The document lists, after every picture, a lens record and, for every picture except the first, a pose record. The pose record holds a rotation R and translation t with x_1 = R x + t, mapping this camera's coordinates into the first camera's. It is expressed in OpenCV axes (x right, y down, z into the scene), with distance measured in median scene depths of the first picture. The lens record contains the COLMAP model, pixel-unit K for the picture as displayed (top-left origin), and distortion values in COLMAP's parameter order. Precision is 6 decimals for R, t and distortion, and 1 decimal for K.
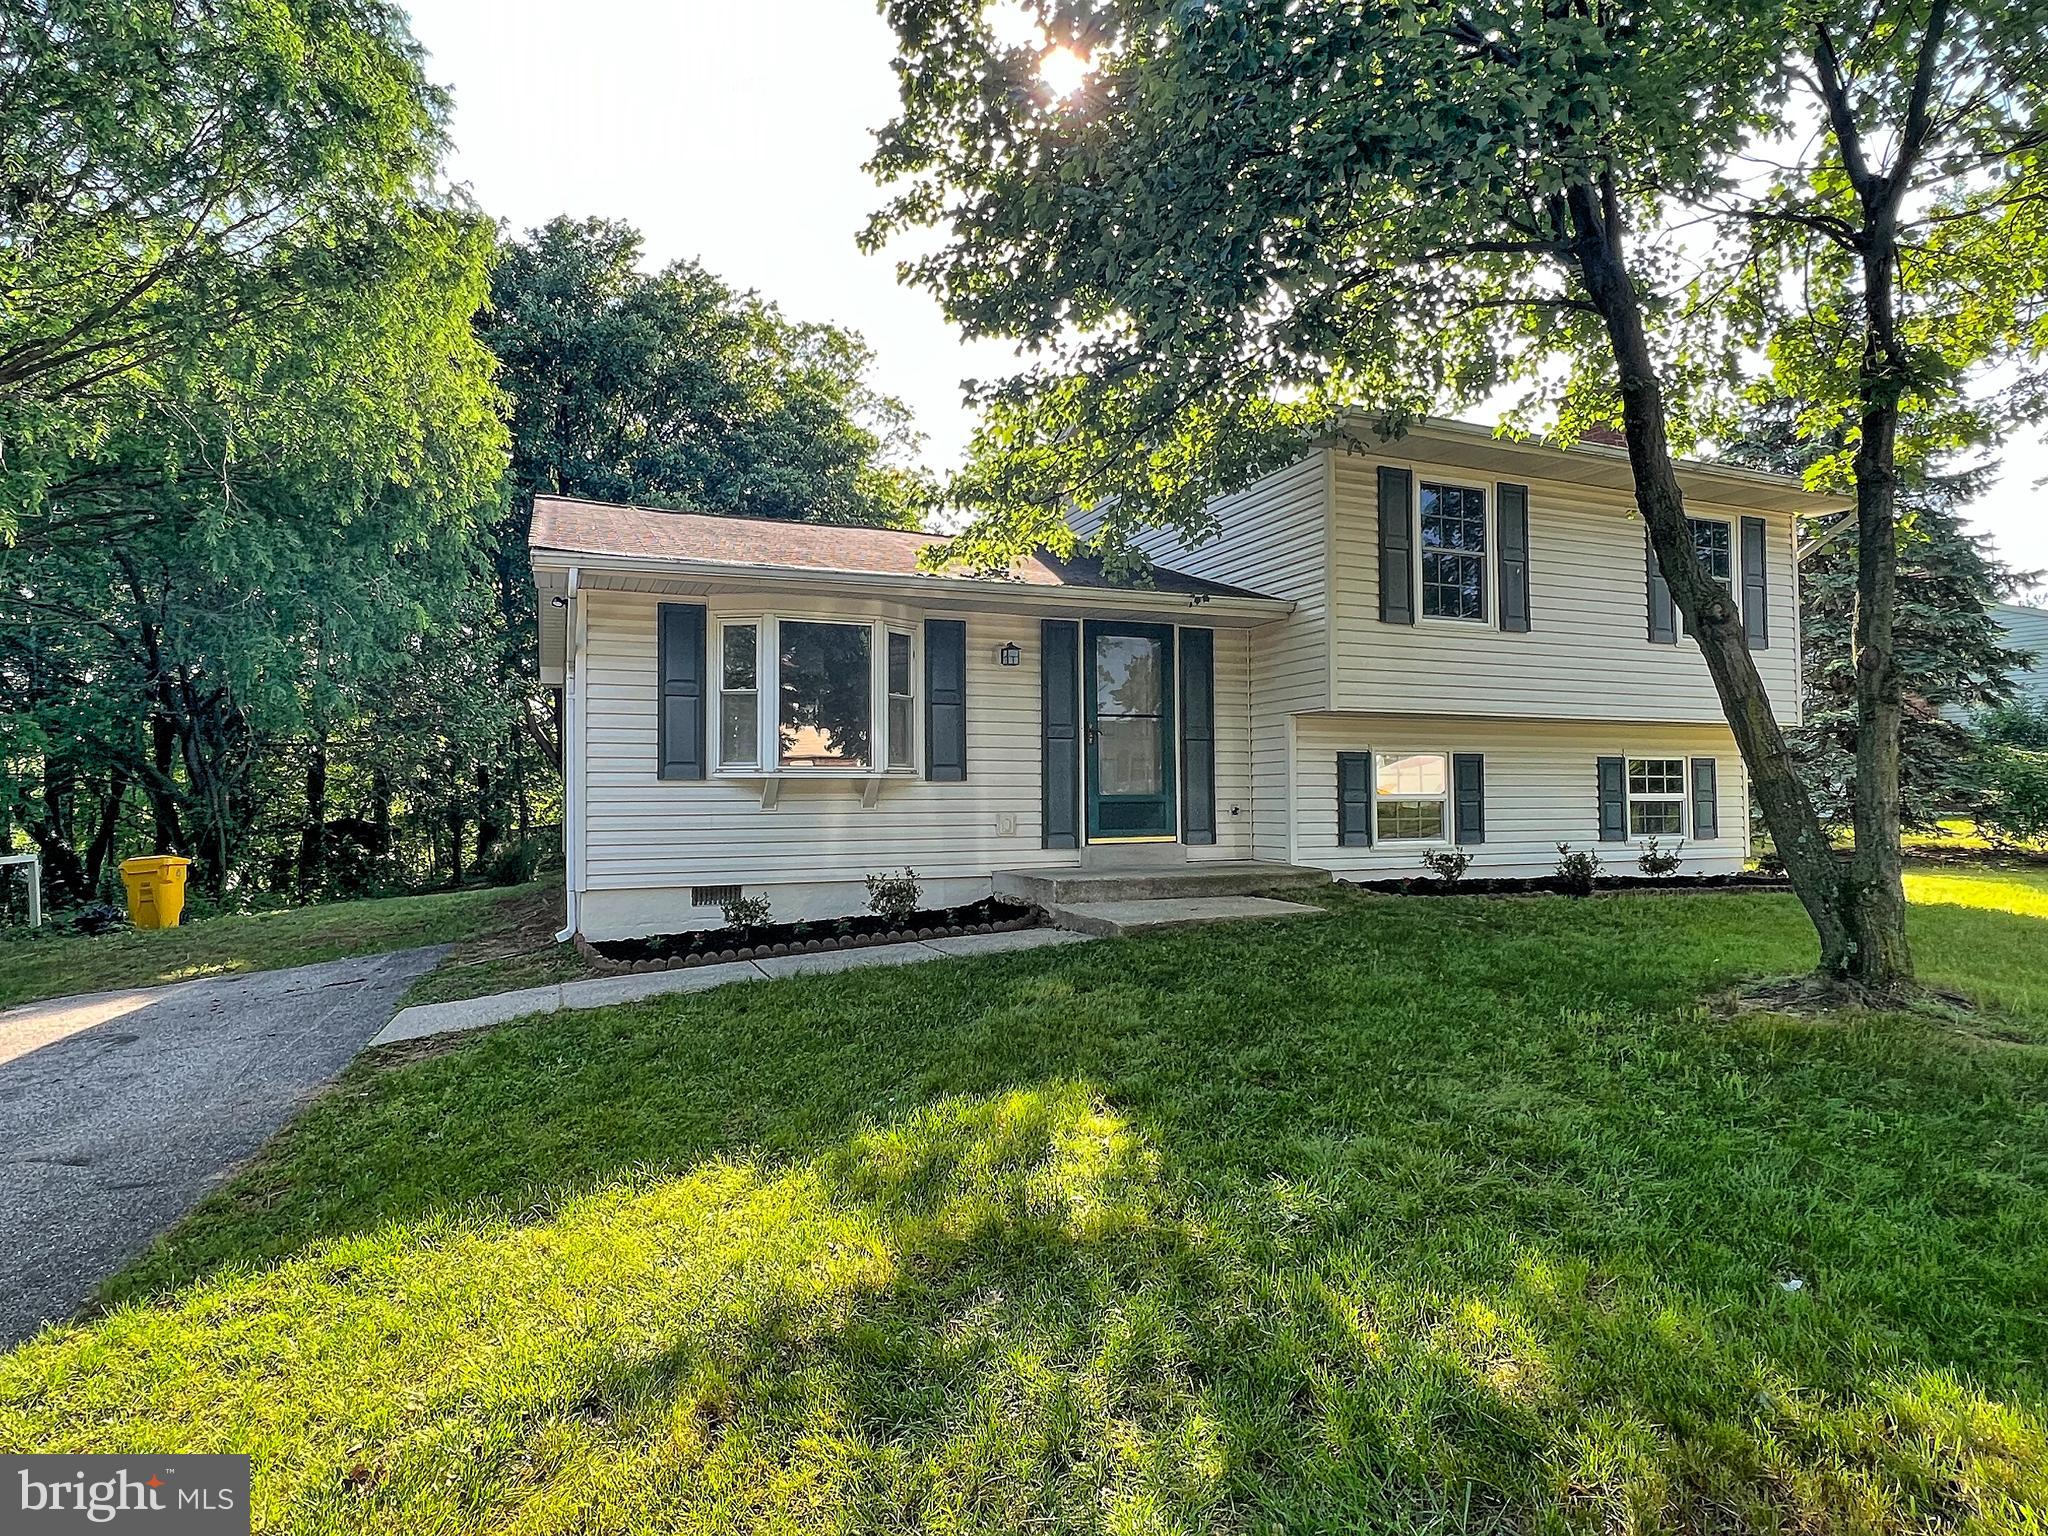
lens RADIAL K [[1108.4, 0, 1024.0], [0, 1108.4, 768.0], [0, 0, 1]] dist [0.000542, 0.000029]
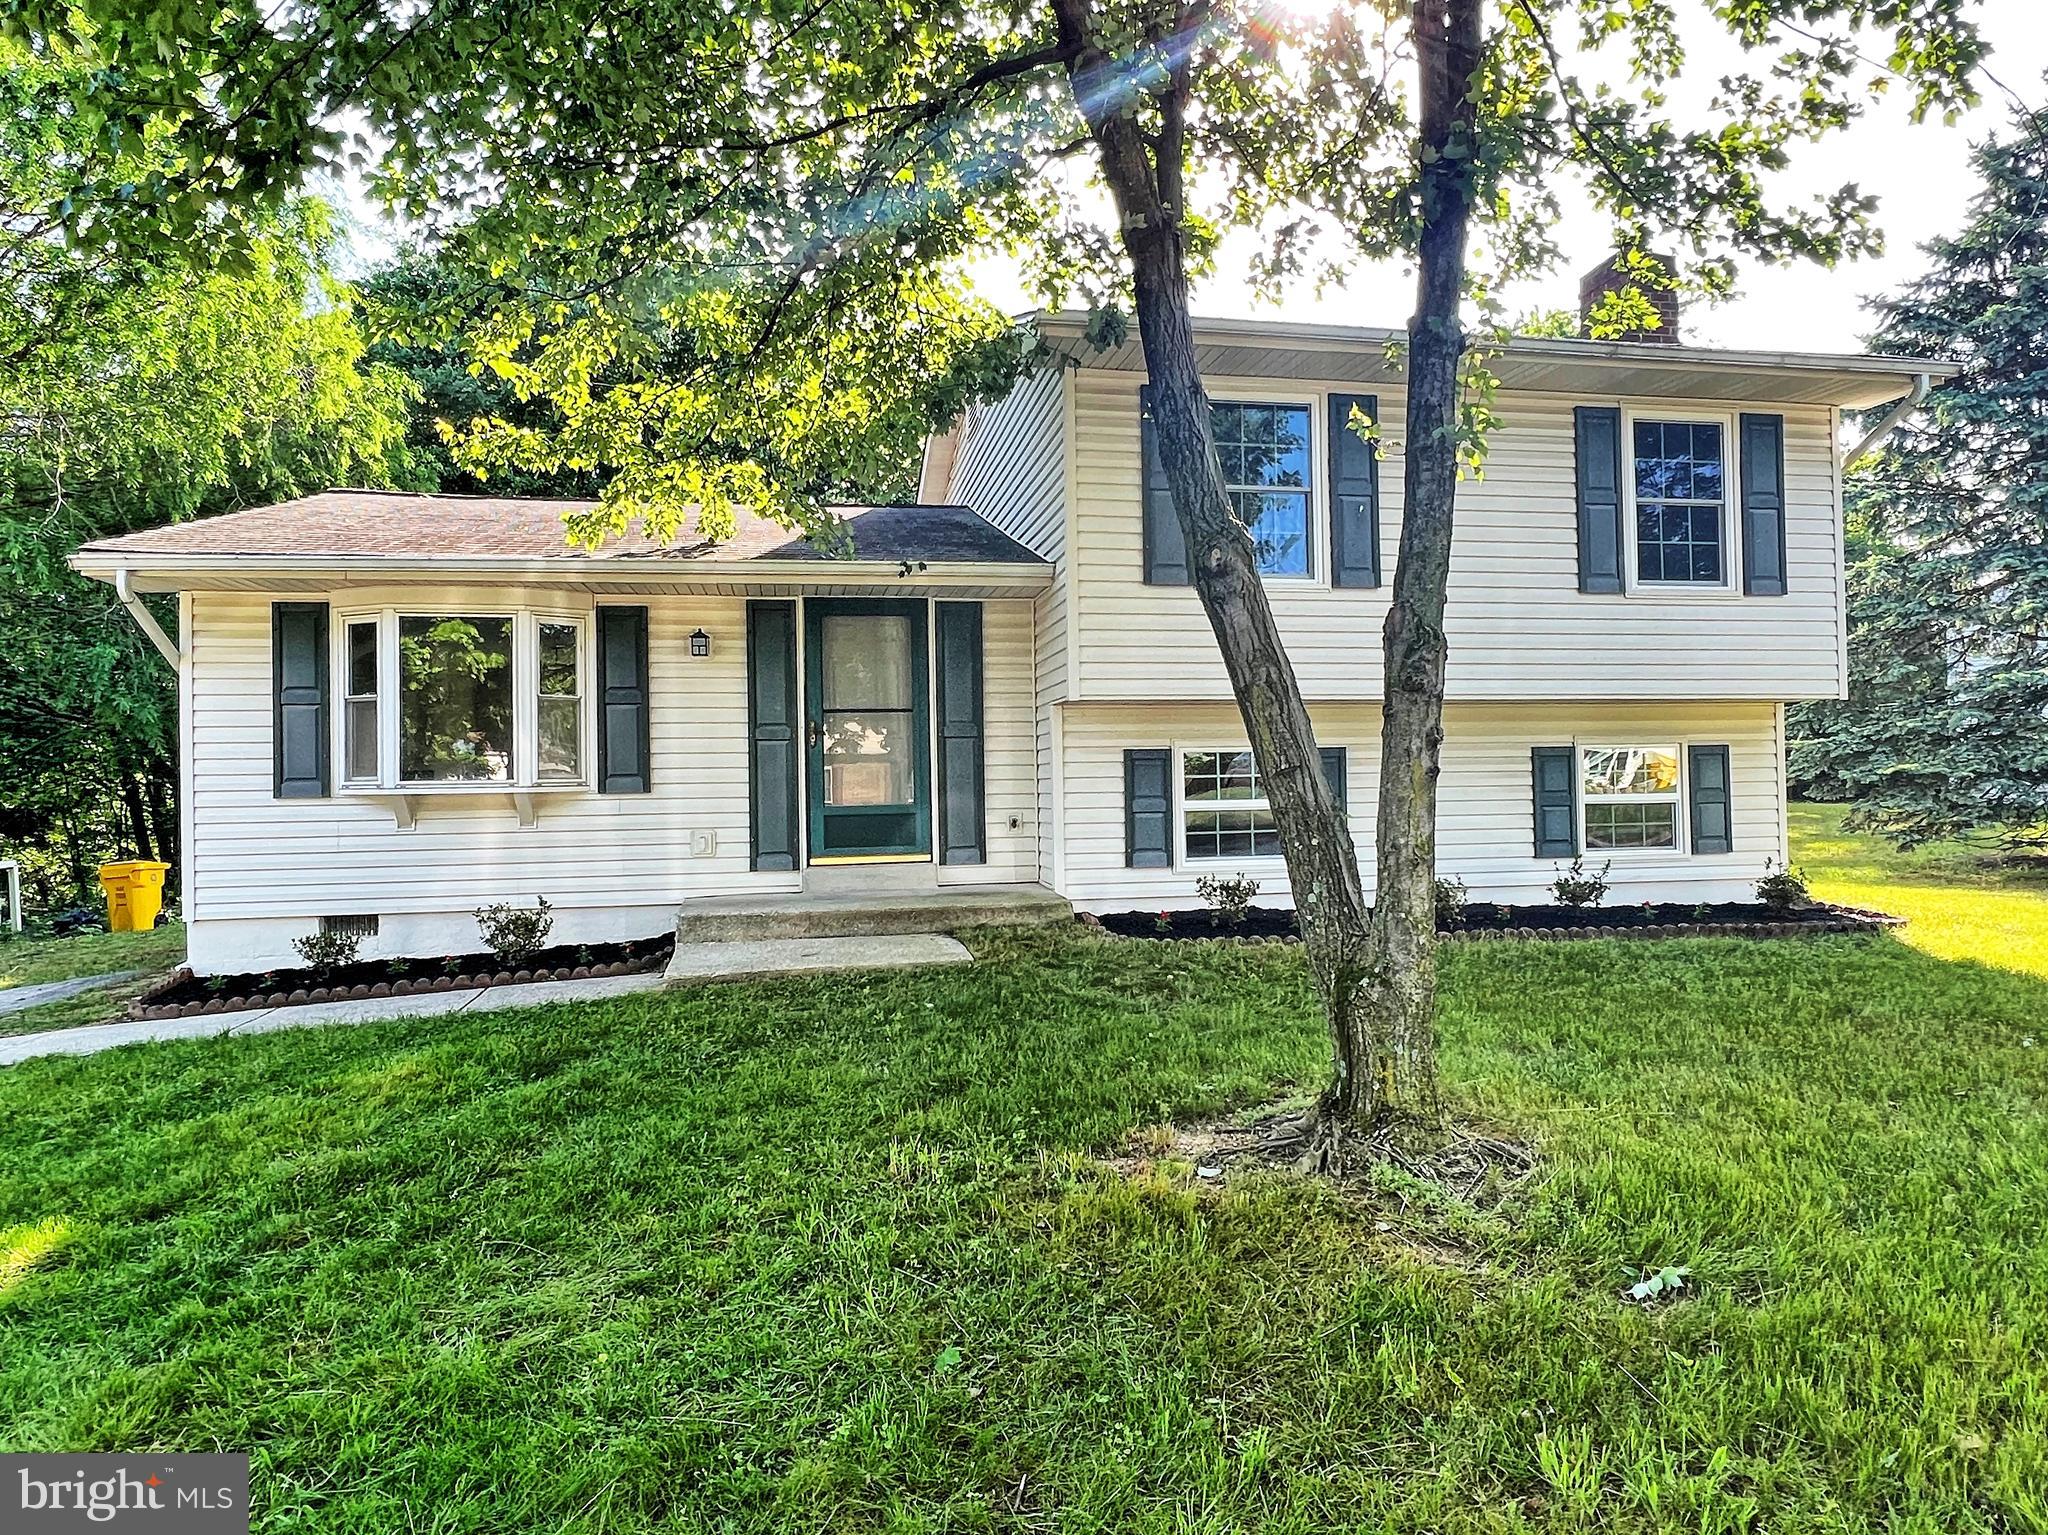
lens RADIAL K [[1174.5, 0, 1009.0], [0, 1174.5, 772.8], [0, 0, 1]] dist [-0.001732, 0.000089]
pose [[0.977472, -0.018537, -0.210249, 0.395294], [0.018715, 0.999824, -0.001142, 0.002142], [0.210233, -0.002819, 0.977647, 0.164825]]
